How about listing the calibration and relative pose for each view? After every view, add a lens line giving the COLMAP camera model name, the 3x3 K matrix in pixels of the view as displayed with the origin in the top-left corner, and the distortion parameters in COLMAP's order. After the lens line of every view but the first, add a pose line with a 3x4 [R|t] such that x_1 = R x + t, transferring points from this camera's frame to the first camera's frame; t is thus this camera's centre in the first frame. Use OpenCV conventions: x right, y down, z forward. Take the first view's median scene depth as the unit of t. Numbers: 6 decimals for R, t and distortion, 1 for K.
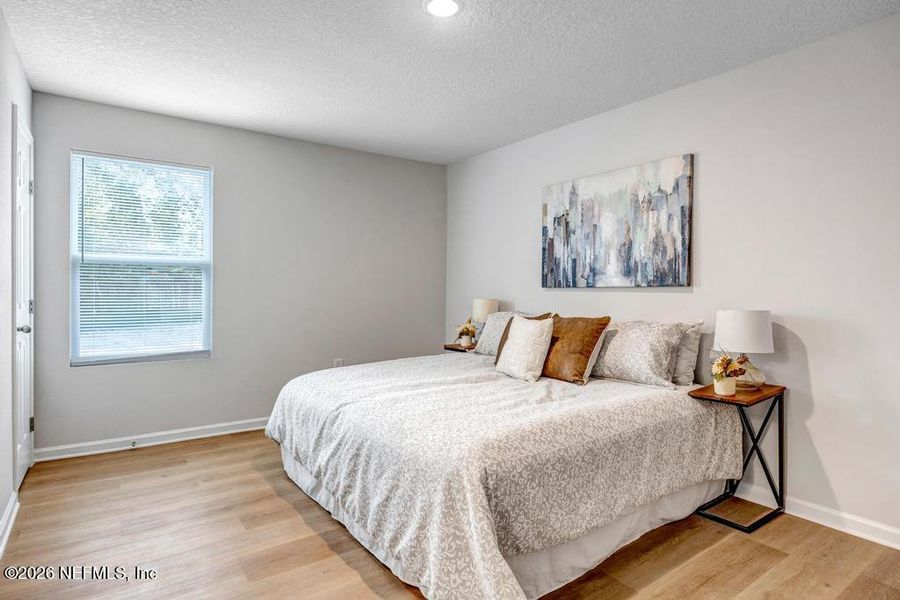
lens RADIAL K [[504.0, 0, 452.3], [0, 504.0, 291.8], [0, 0, 1]] dist [-0.005700, 0.000452]
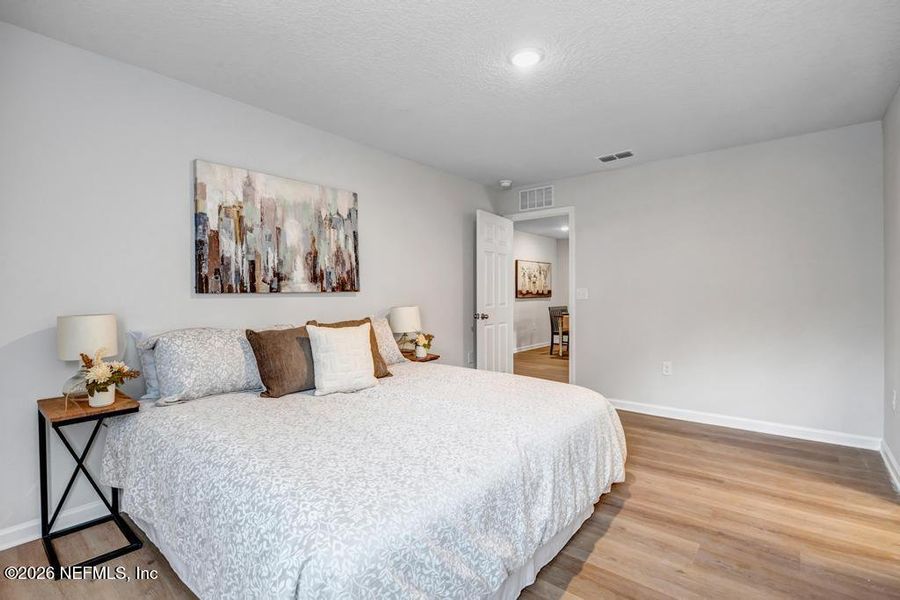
lens RADIAL K [[417.1, 0, 449.1], [0, 417.1, 299.5], [0, 0, 1]] dist [-0.011938, -0.000837]
pose [[-0.260720, -0.003762, 0.965407, -0.593348], [0.024343, 0.999649, 0.010469, 0.003754], [-0.965108, 0.026230, -0.260537, 0.928993]]
